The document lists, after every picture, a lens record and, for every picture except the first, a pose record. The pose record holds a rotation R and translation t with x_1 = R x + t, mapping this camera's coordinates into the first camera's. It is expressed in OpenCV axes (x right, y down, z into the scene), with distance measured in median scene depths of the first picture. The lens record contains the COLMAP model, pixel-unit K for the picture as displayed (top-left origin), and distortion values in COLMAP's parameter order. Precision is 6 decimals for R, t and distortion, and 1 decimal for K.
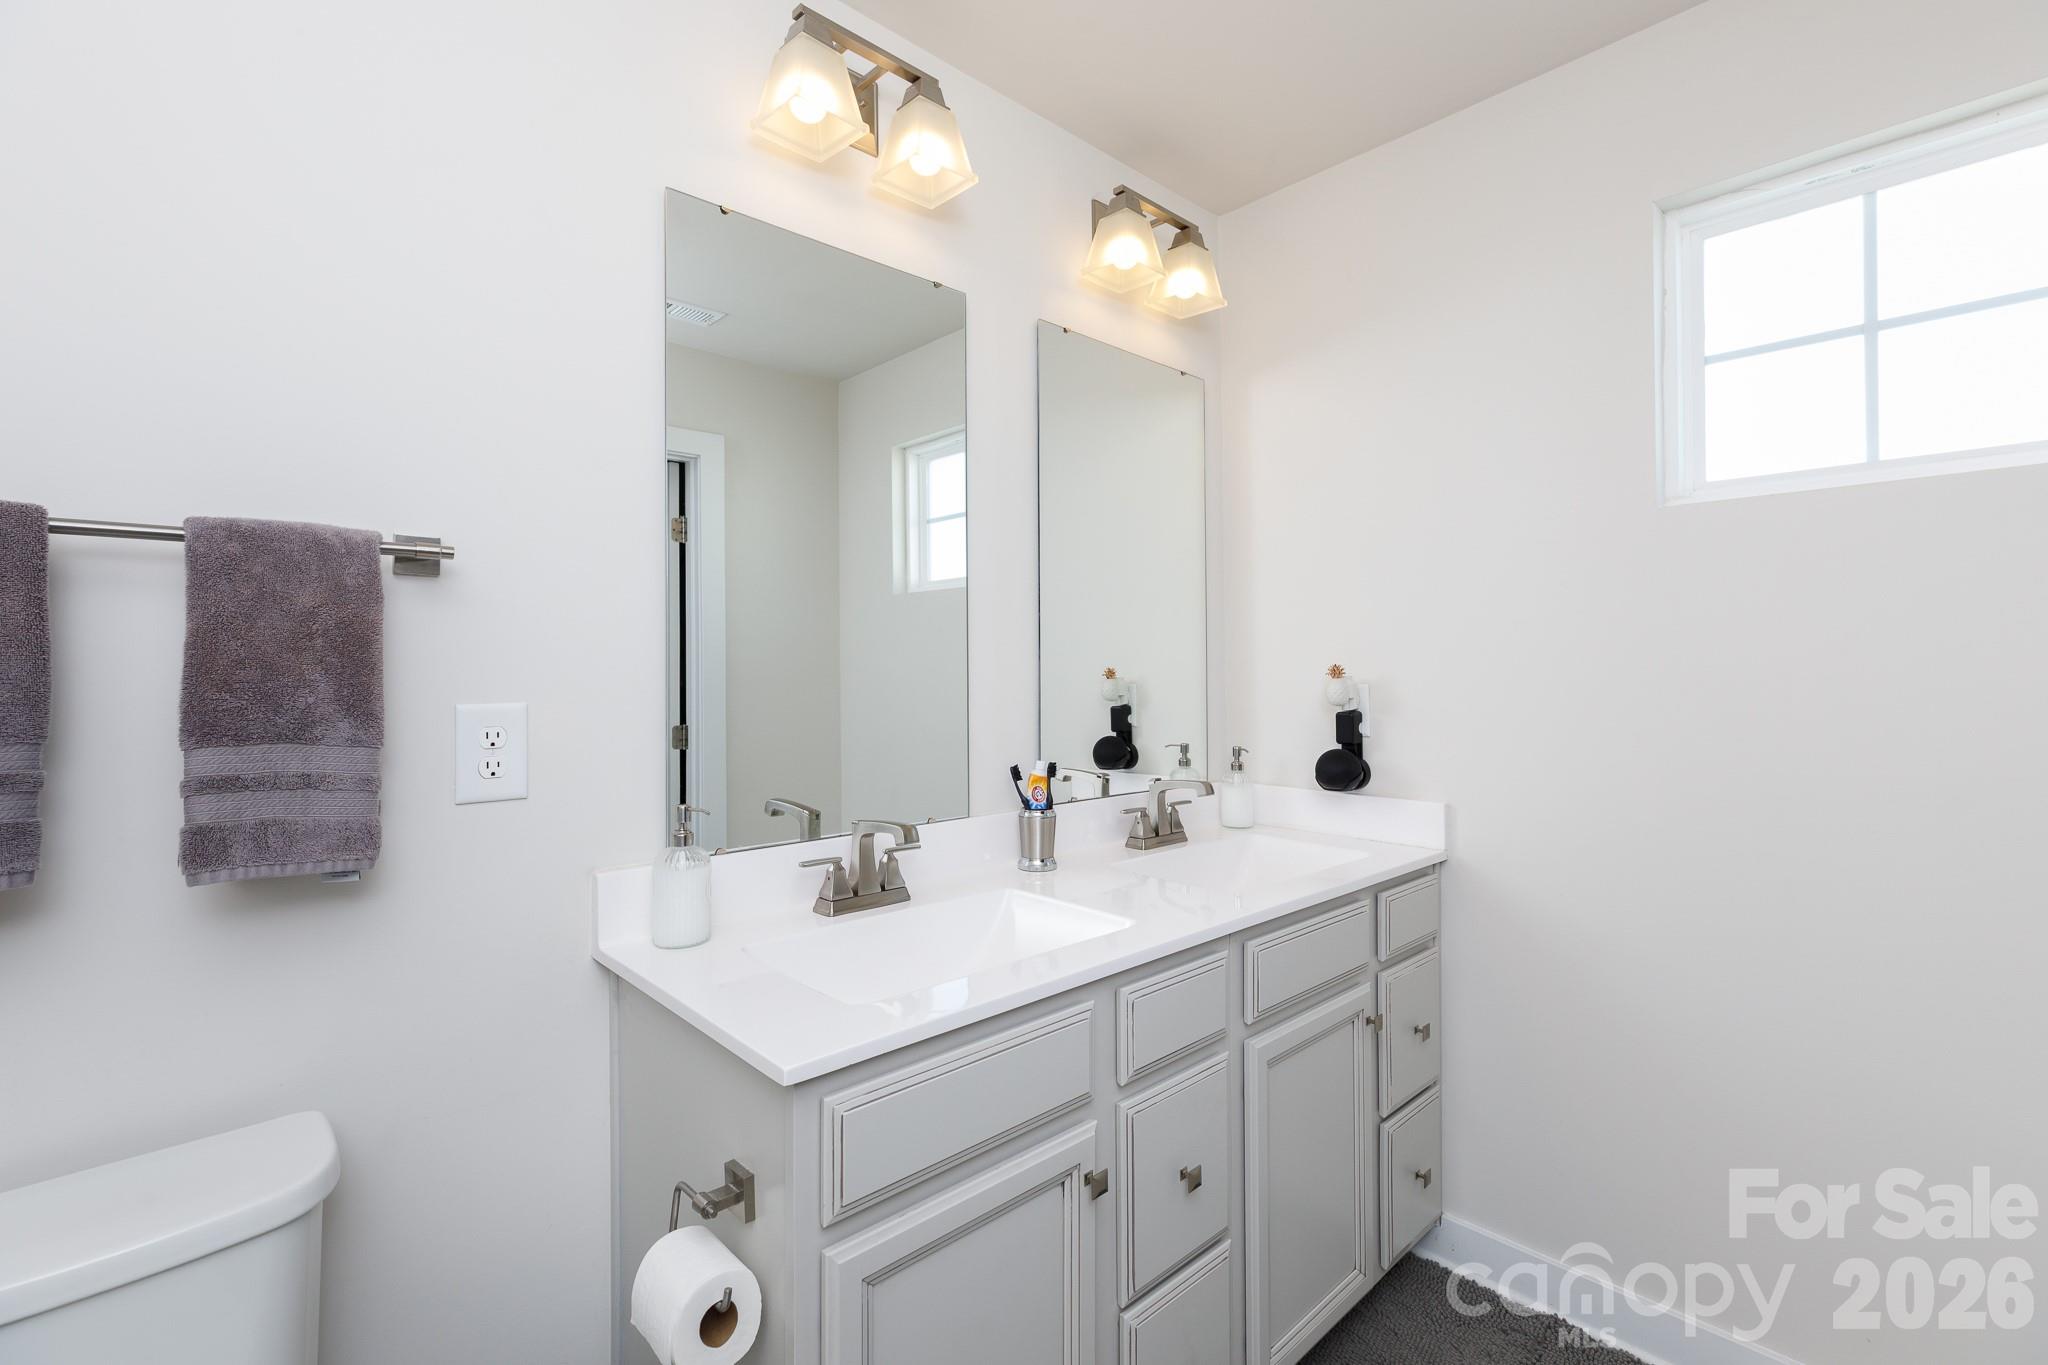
lens RADIAL K [[907.2, 0, 1026.0], [0, 907.2, 671.5], [0, 0, 1]] dist [0.000803, -0.000017]
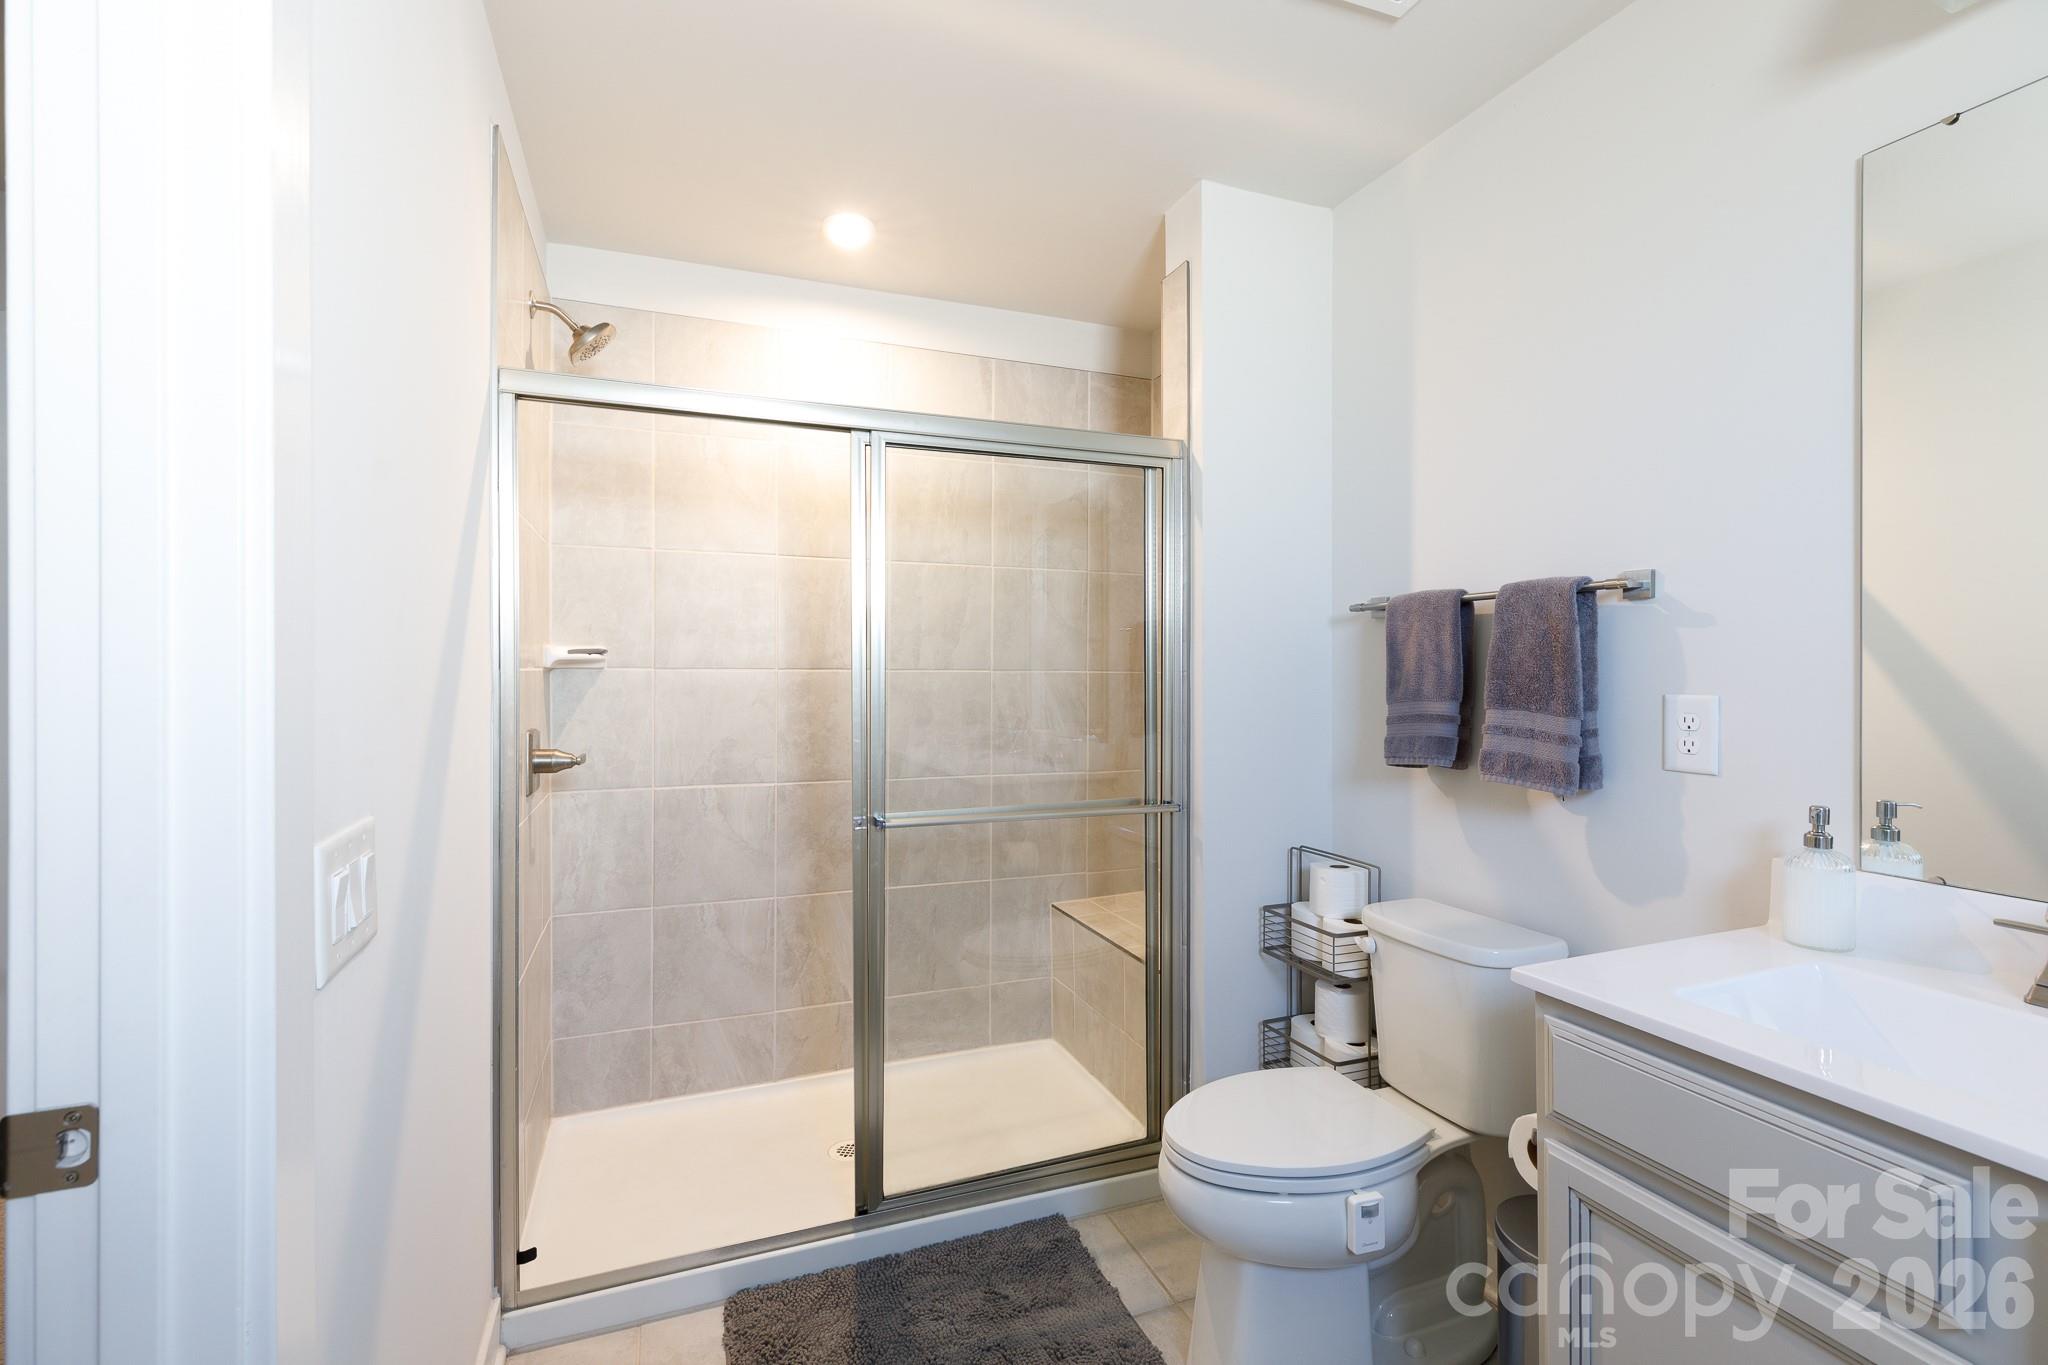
lens RADIAL K [[907.2, 0, 1026.0], [0, 907.2, 671.5], [0, 0, 1]] dist [0.000803, -0.000017]
pose [[-0.364742, 0.011531, -0.931037, 0.945482], [0.001713, 0.999930, 0.011714, -0.013768], [0.931107, 0.002678, -0.364736, 0.623429]]
